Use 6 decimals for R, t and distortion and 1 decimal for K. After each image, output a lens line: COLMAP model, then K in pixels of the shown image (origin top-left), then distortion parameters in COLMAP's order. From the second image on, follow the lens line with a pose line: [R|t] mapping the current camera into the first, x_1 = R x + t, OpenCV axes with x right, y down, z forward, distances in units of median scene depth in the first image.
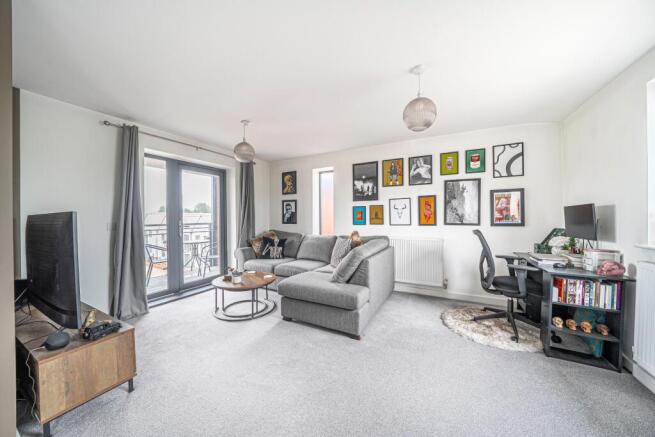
lens RADIAL K [[226.1, 0, 328.7], [0, 226.1, 218.2], [0, 0, 1]] dist [-0.020021, -0.000109]
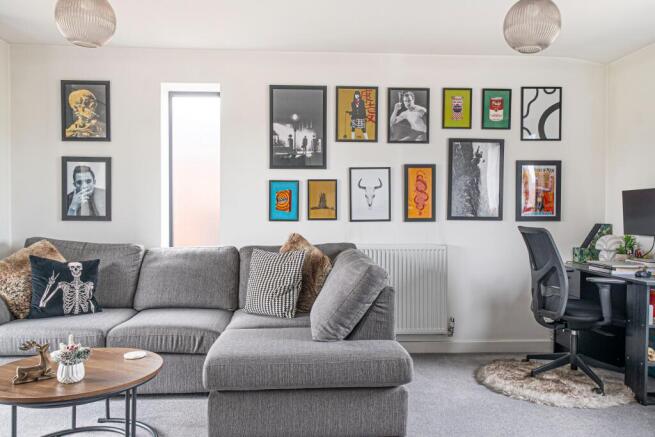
lens RADIAL K [[538.8, 0, 324.8], [0, 538.8, 217.1], [0, 0, 1]] dist [0.029846, -0.008702]
pose [[0.846604, -0.000336, 0.532223, -0.444321], [-0.004336, 0.999962, 0.007528, 0.015130], [-0.532205, -0.008681, 0.846571, 0.047634]]
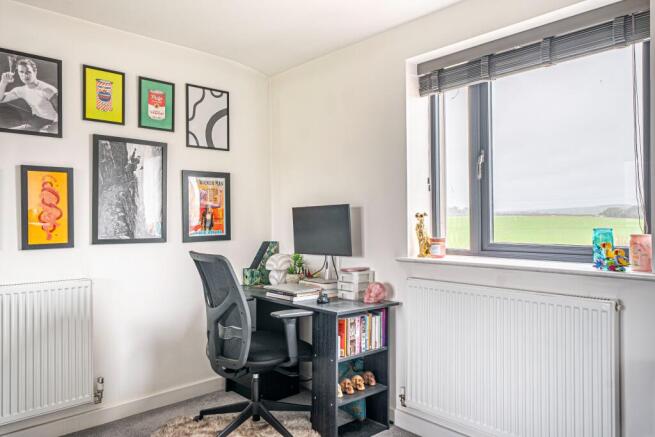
lens RADIAL K [[445.6, 0, 322.9], [0, 445.6, 219.0], [0, 0, 1]] dist [-0.017239, 0.011252]
pose [[0.329228, 0.005877, 0.944232, -0.101890], [0.011608, 0.999880, -0.010271, -0.002662], [-0.944179, 0.014342, 0.329120, 0.353179]]
